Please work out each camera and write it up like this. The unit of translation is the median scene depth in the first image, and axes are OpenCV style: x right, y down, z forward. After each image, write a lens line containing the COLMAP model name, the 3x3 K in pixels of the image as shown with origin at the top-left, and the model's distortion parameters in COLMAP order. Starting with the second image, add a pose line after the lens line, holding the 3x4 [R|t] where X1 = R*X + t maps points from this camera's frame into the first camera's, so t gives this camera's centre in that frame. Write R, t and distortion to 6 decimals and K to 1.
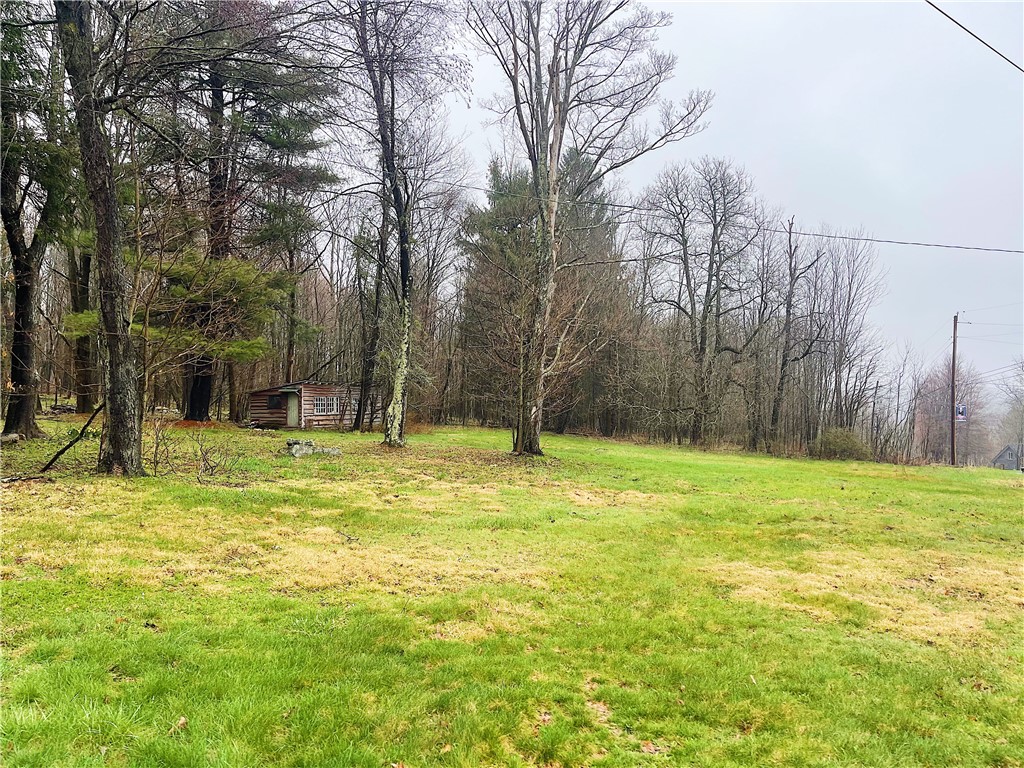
lens RADIAL K [[749.1, 0, 511.4], [0, 749.1, 386.6], [0, 0, 1]] dist [0.012004, 0.000166]
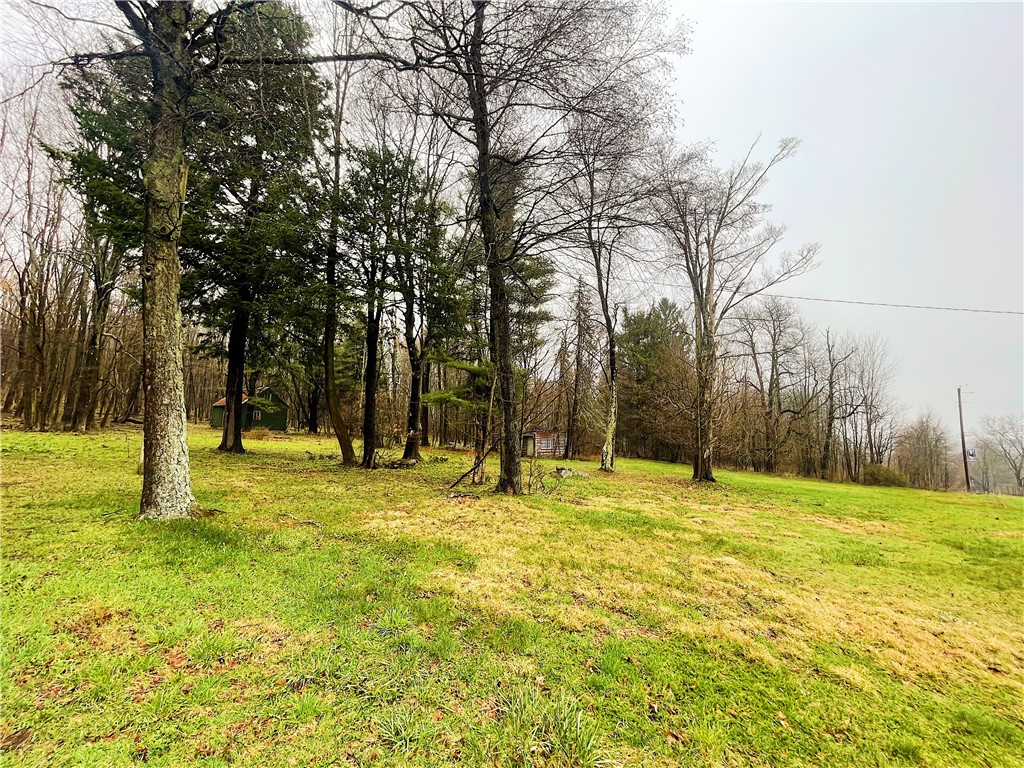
lens RADIAL K [[407.6, 0, 515.1], [0, 407.6, 379.7], [0, 0, 1]] dist [-0.003420, -0.000199]
pose [[0.967118, -0.021774, -0.253392, -0.089706], [-0.010950, 0.991840, -0.127019, -0.002098], [0.254090, 0.125617, 0.958988, 0.054405]]
